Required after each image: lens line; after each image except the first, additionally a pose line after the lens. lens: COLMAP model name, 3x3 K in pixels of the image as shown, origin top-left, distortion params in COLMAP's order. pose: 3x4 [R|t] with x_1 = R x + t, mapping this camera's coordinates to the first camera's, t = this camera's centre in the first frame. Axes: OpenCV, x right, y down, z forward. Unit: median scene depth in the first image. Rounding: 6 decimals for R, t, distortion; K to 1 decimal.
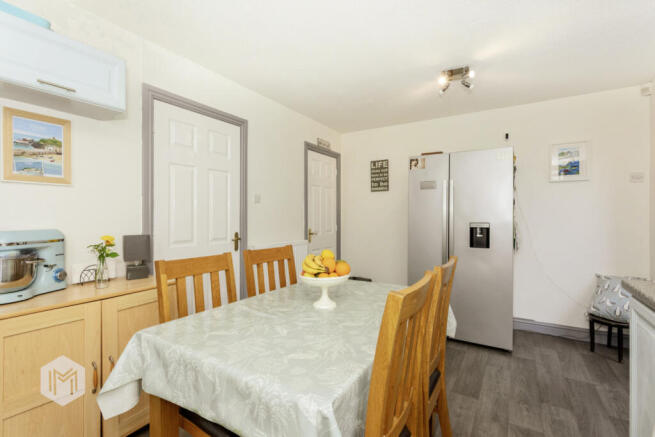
lens RADIAL K [[310.0, 0, 326.9], [0, 310.0, 216.3], [0, 0, 1]] dist [-0.000685, 0.000625]
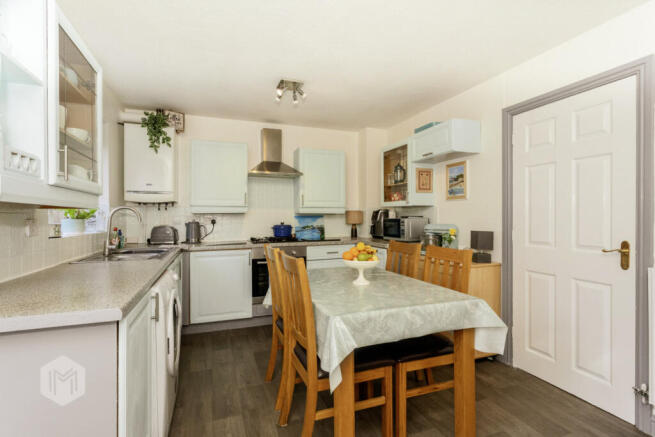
lens RADIAL K [[310.0, 0, 327.3], [0, 310.0, 217.5], [0, 0, 1]] dist [-0.000685, 0.000625]
pose [[-0.617160, 0.003655, -0.786829, 1.003105], [-0.006153, 0.999936, 0.009470, -0.012917], [0.786814, 0.010686, -0.617098, 1.519535]]
